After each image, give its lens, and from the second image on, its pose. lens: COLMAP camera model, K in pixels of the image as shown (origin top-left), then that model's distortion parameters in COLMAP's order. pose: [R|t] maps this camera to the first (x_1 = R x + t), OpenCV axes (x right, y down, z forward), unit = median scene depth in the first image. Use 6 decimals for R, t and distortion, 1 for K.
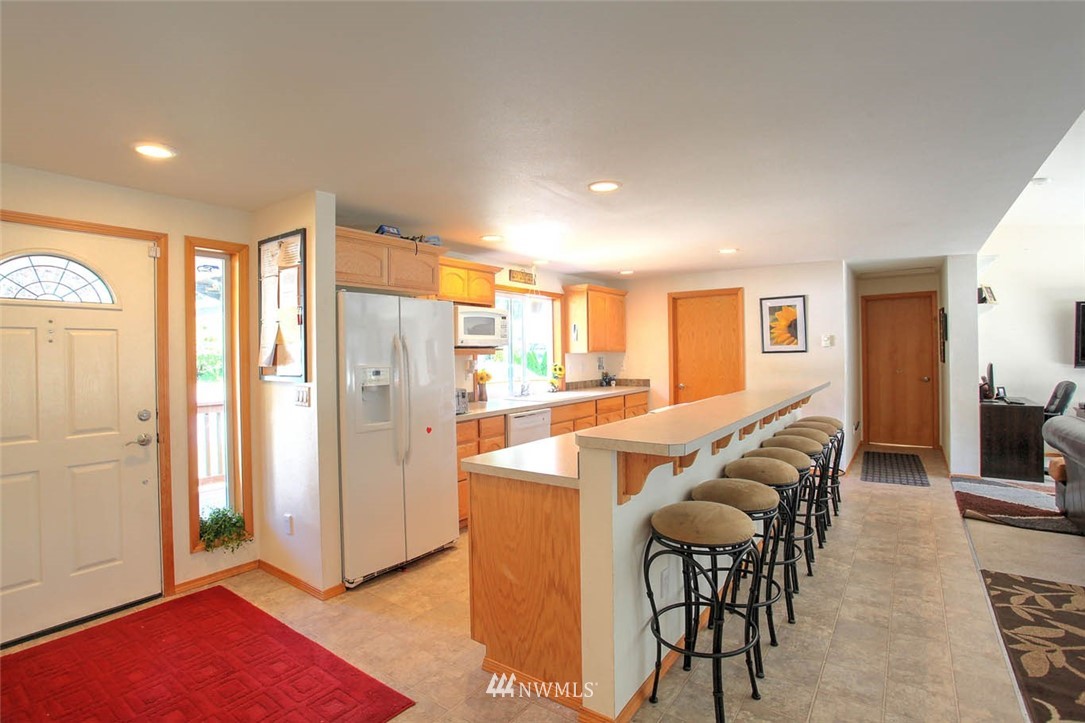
lens RADIAL K [[528.7, 0, 538.7], [0, 528.7, 354.6], [0, 0, 1]] dist [-0.069192, 0.029537]
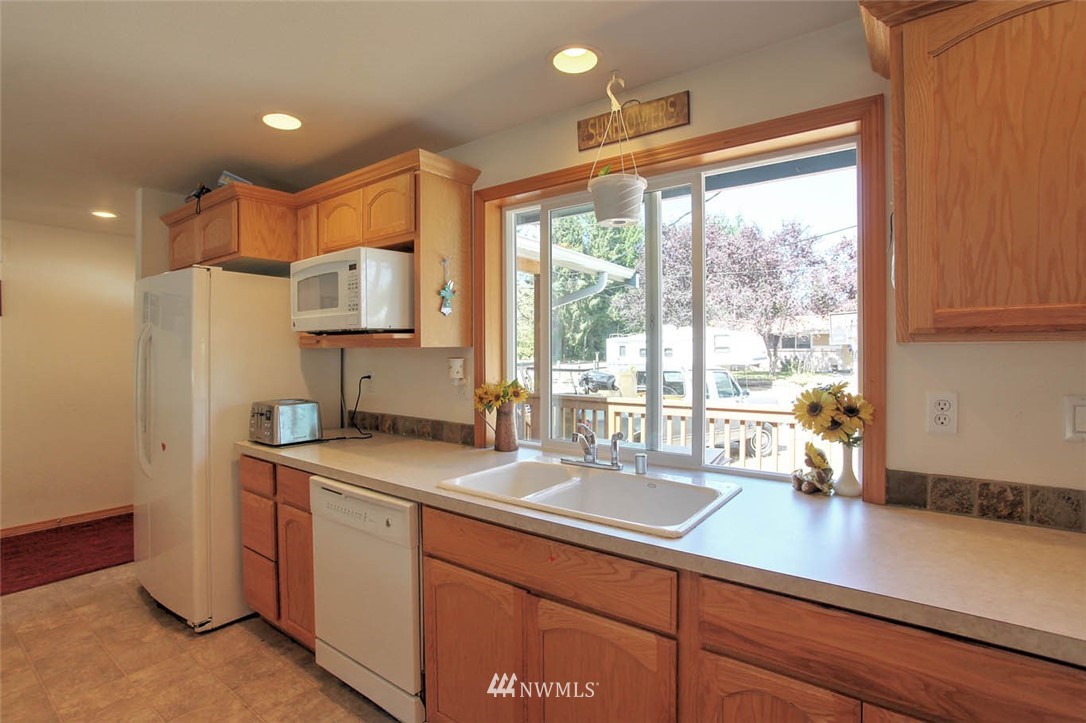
lens RADIAL K [[529.1, 0, 539.2], [0, 529.1, 354.6], [0, 0, 1]] dist [-0.069192, 0.029537]
pose [[-0.023918, 0.021157, -0.999490, 0.437181], [-0.001571, 0.999774, 0.021201, -0.004096], [0.999713, 0.002077, -0.023879, 1.331313]]
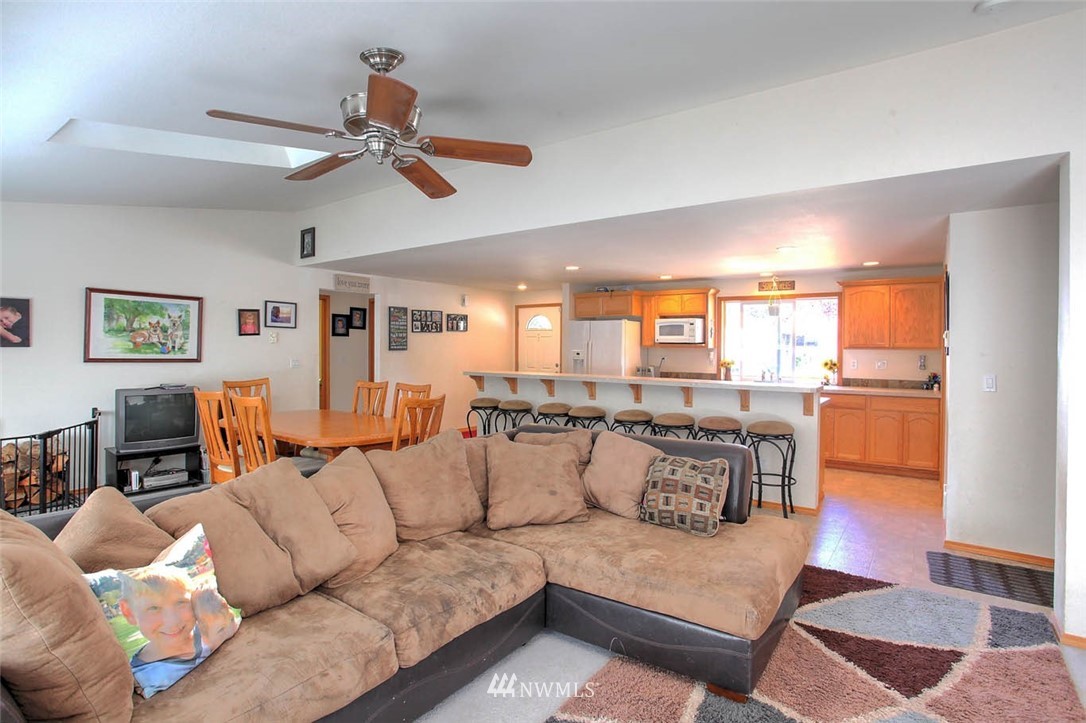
lens RADIAL K [[541.7, 0, 548.3], [0, 541.7, 351.2], [0, 0, 1]] dist [-0.069853, 0.032506]
pose [[-0.006120, 0.025836, -0.999647, 1.698377], [-0.010453, 0.999610, 0.025899, -0.031037], [0.999927, 0.010608, -0.005848, 0.676889]]
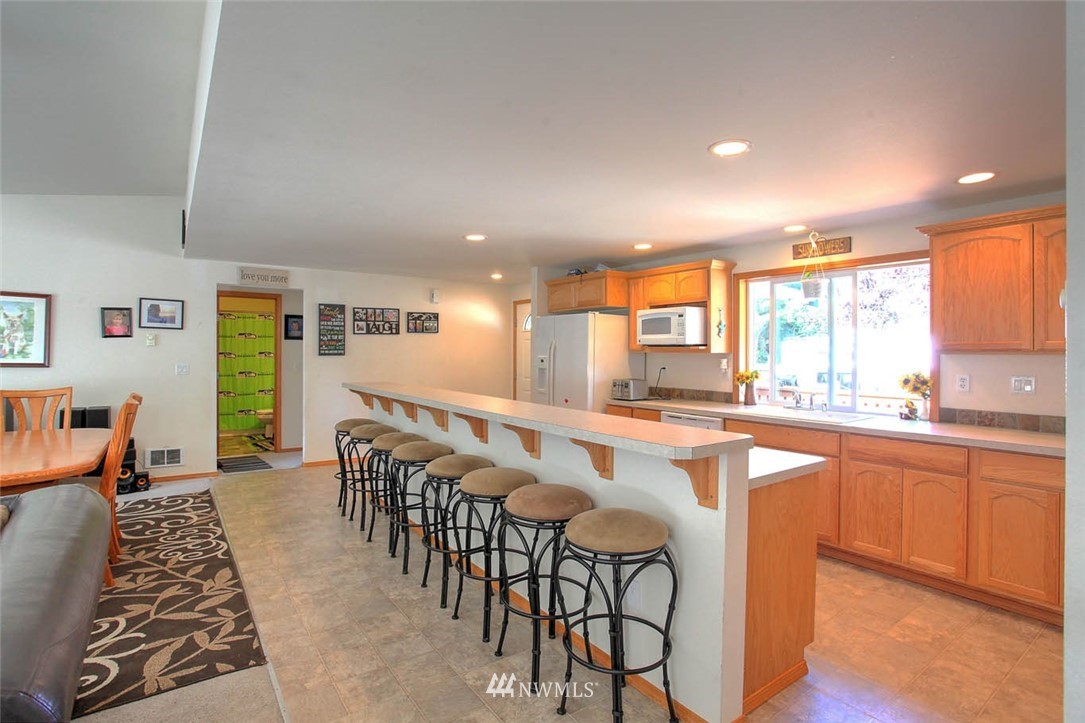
lens RADIAL K [[528.7, 0, 538.7], [0, 528.7, 354.6], [0, 0, 1]] dist [-0.069192, 0.029537]
pose [[-0.319834, 0.017121, -0.947319, 1.081805], [-0.005743, 0.999783, 0.020008, -0.016927], [0.947456, 0.011840, -0.319666, 1.208227]]
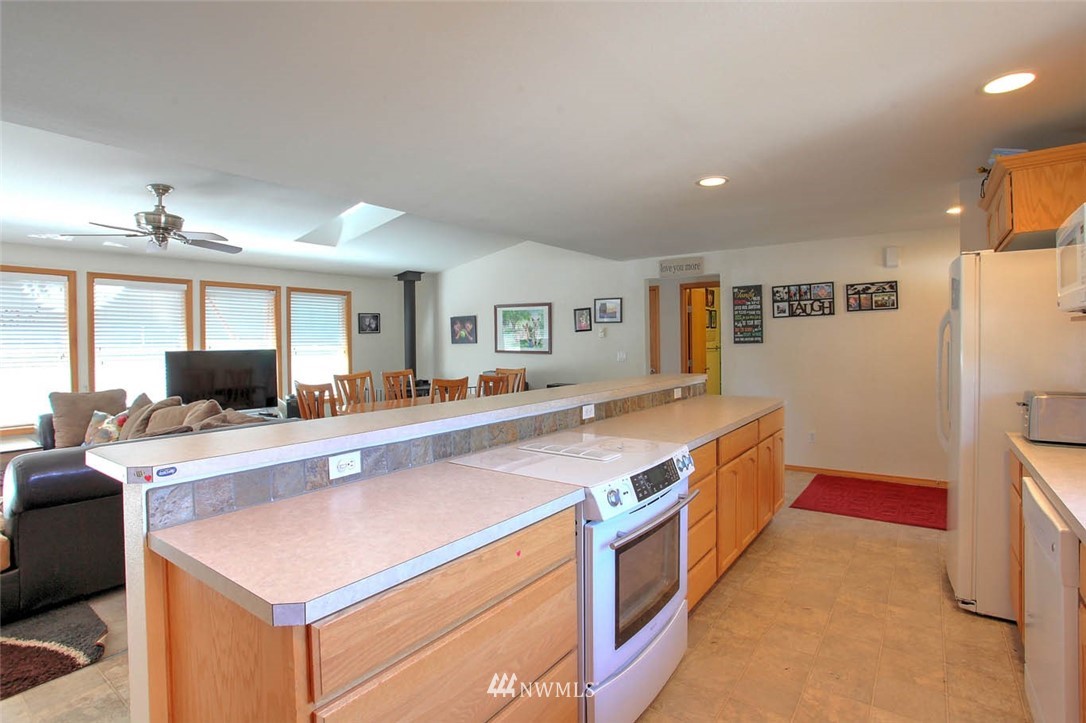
lens RADIAL K [[541.7, 0, 548.3], [0, 541.7, 351.2], [0, 0, 1]] dist [-0.069853, 0.032506]
pose [[-0.999564, 0.029450, -0.002001, 0.346967], [0.029402, 0.999351, 0.020834, -0.004338], [0.002613, 0.020766, -0.999781, 1.545873]]
